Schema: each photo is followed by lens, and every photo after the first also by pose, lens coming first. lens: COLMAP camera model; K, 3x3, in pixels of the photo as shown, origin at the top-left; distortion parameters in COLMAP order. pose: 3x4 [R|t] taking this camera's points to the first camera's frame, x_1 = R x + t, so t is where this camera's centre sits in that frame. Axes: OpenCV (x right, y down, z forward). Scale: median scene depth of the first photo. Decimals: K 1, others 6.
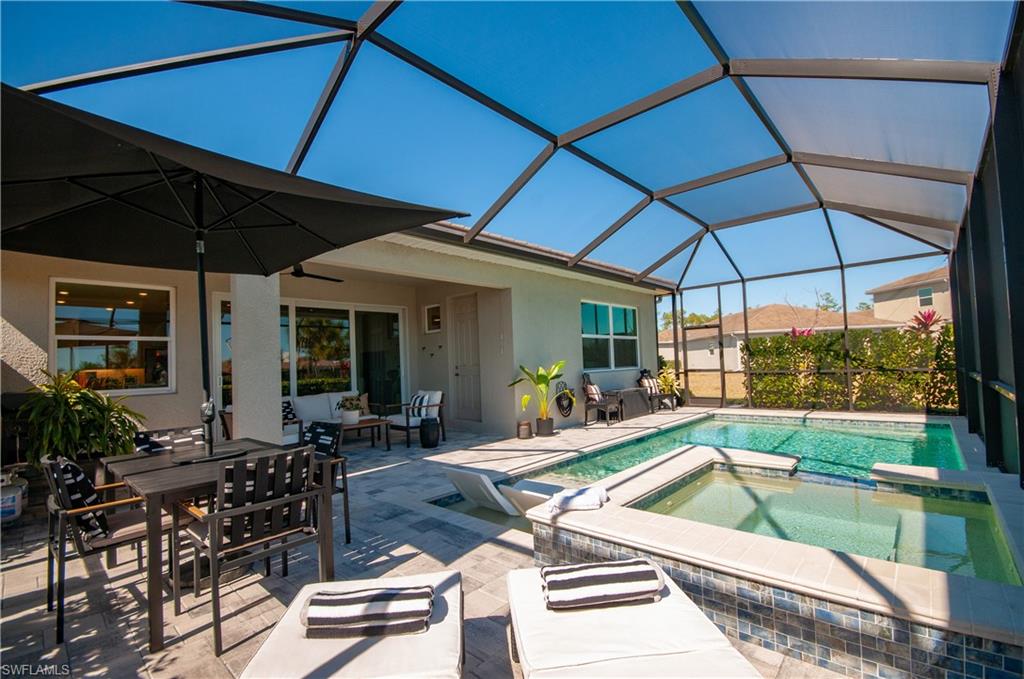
lens RADIAL K [[449.5, 0, 517.6], [0, 449.5, 351.1], [0, 0, 1]] dist [0.001811, 0.000376]
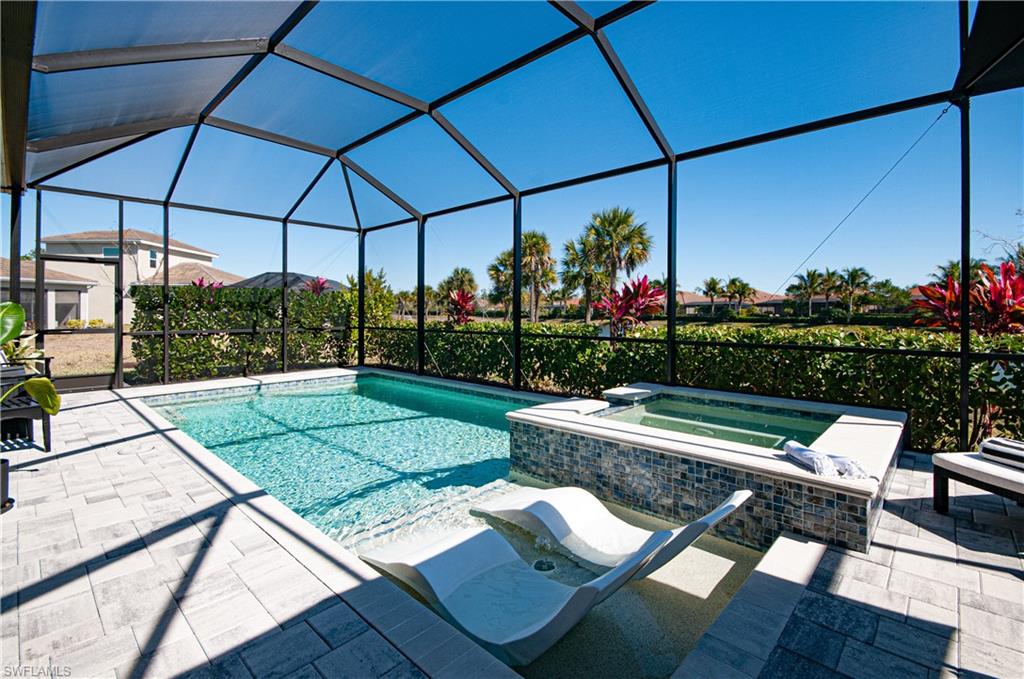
lens RADIAL K [[463.7, 0, 512.7], [0, 463.7, 319.9], [0, 0, 1]] dist [0.001859, 0.000120]
pose [[0.013203, 0.020741, 0.999698, -0.265254], [-0.034677, 0.999193, -0.020273, 0.025782], [-0.999311, -0.034399, 0.013912, 0.523962]]
